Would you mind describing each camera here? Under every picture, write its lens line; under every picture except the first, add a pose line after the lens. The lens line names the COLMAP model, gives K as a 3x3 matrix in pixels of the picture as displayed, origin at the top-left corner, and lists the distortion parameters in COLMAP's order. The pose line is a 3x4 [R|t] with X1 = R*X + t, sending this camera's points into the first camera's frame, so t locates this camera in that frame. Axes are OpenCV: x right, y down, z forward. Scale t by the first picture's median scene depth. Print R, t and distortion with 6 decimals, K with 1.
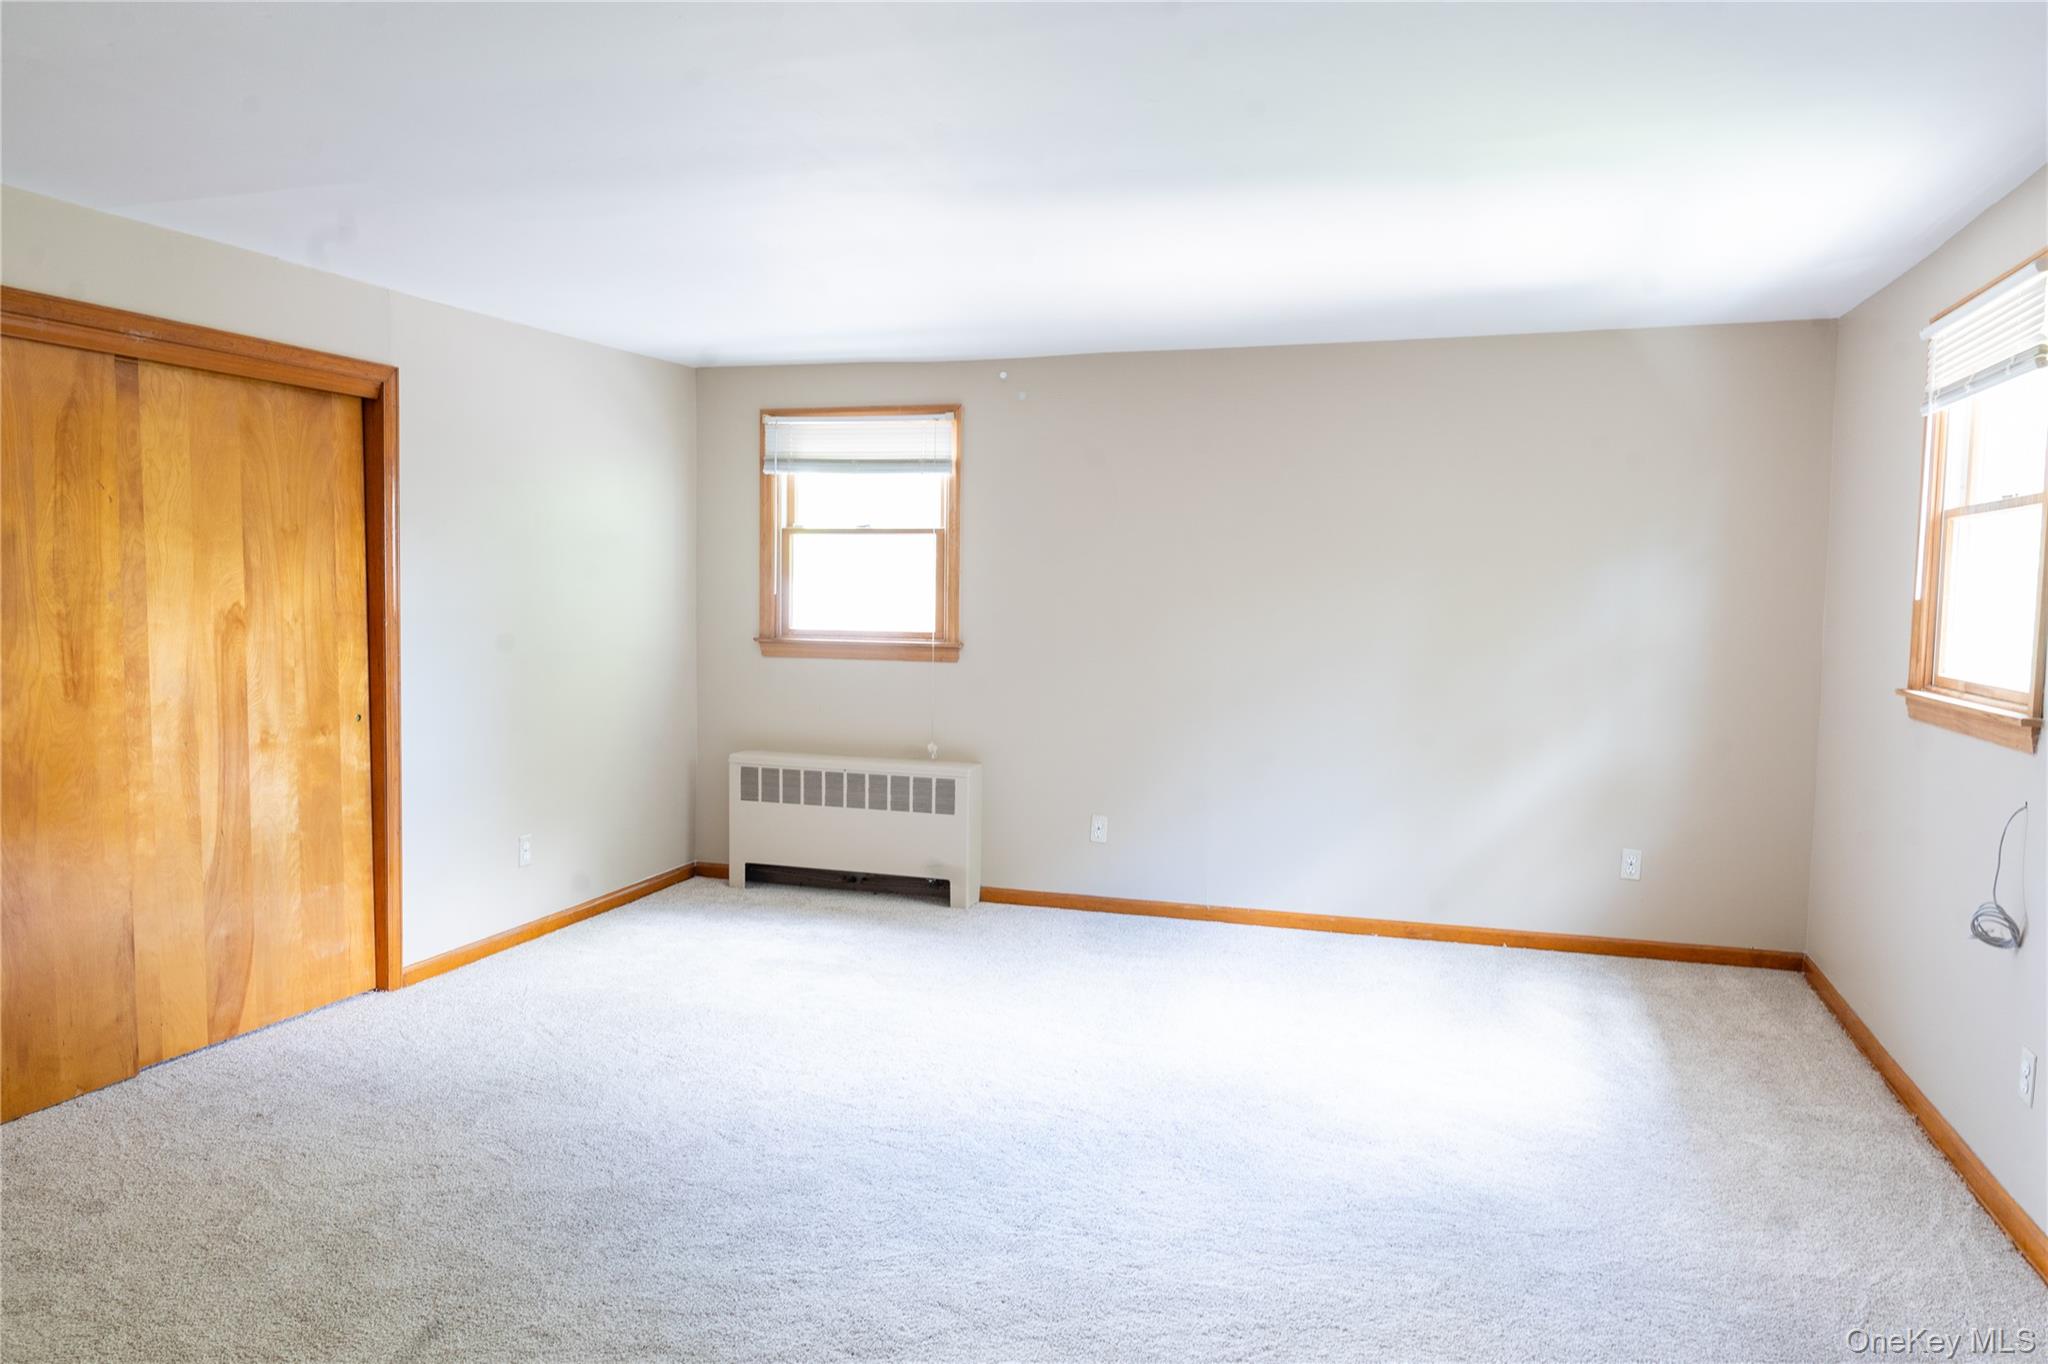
lens RADIAL K [[1408.5, 0, 1023.6], [0, 1408.5, 692.3], [0, 0, 1]] dist [-0.002291, -0.019163]
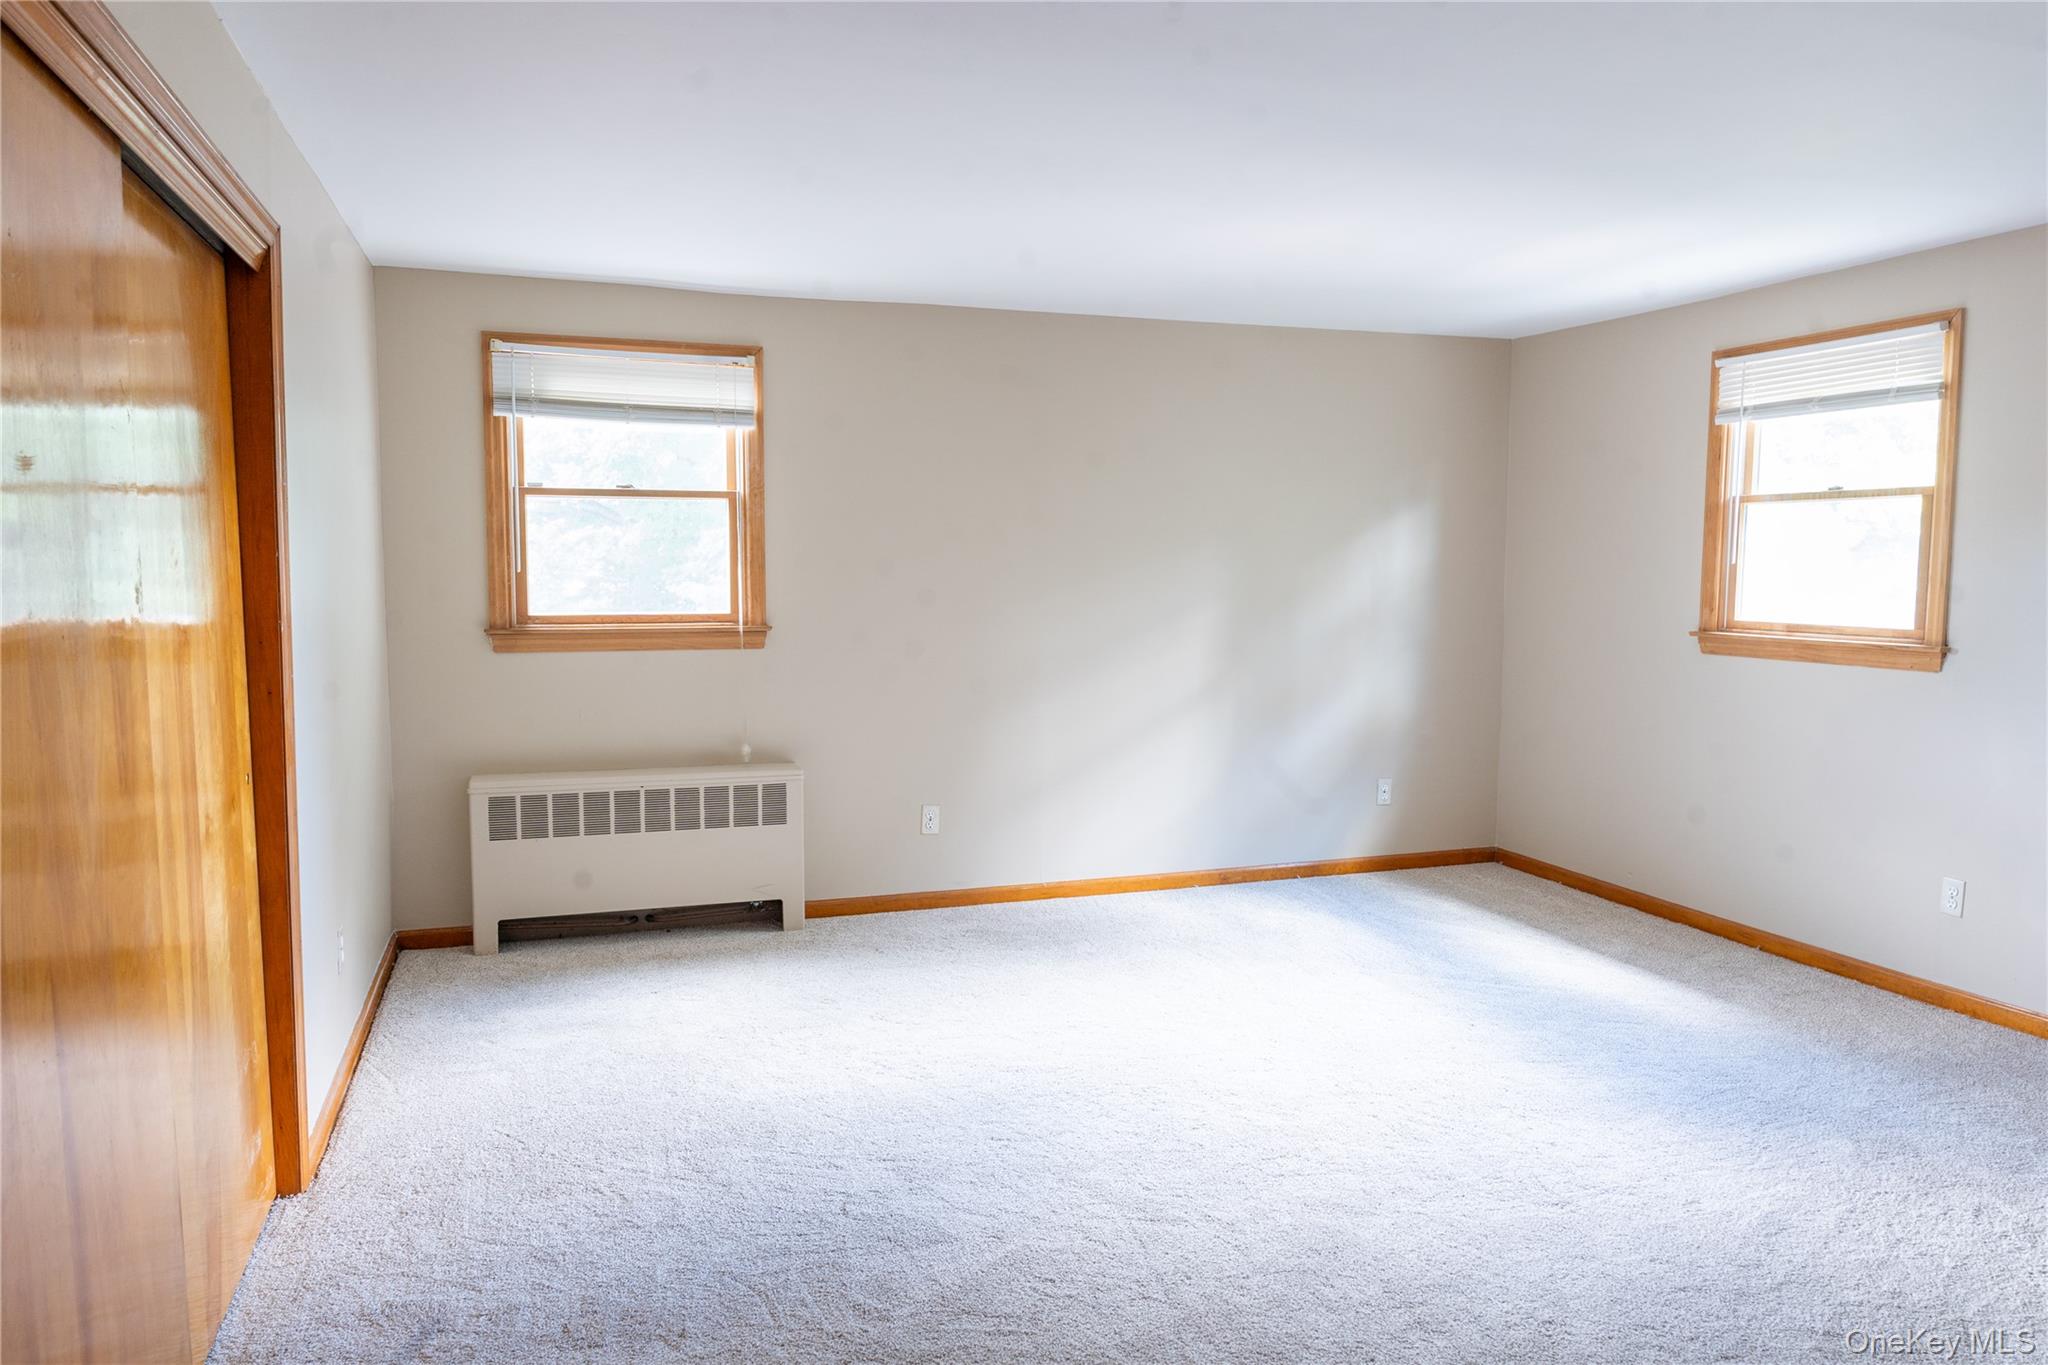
lens RADIAL K [[1374.6, 0, 1024.0], [0, 1374.6, 682.5], [0, 0, 1]] dist [-0.007045, -0.003729]
pose [[0.787411, -0.059500, 0.613550, -0.439361], [0.052510, 0.998187, 0.029410, -0.016712], [-0.614188, 0.009060, 0.789108, 0.239137]]
